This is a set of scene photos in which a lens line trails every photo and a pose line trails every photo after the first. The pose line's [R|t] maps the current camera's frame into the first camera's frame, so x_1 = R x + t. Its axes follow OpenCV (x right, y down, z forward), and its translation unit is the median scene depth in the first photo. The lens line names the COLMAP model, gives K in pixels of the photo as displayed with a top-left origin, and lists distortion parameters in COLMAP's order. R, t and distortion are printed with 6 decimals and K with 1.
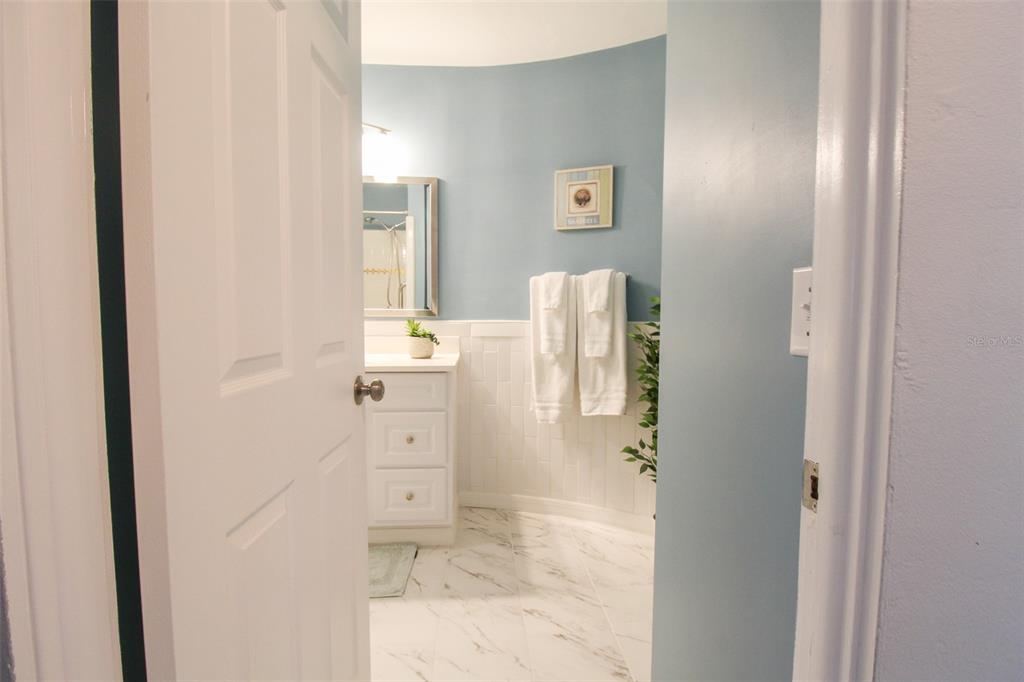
lens RADIAL K [[493.5, 0, 515.5], [0, 493.5, 339.9], [0, 0, 1]] dist [0.000214, -0.013820]
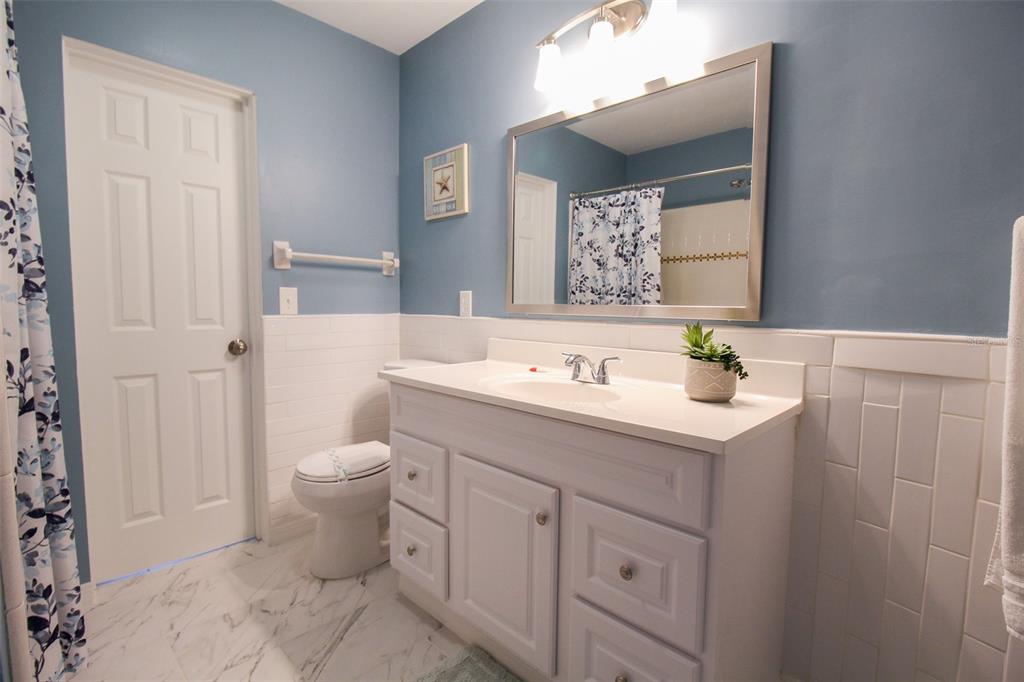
lens RADIAL K [[493.5, 0, 515.5], [0, 493.5, 339.9], [0, 0, 1]] dist [0.000214, -0.013820]
pose [[0.673129, 0.053734, -0.737571, 0.050265], [-0.052716, 0.998306, 0.024619, -0.028089], [0.737644, 0.022309, 0.674821, 0.500588]]
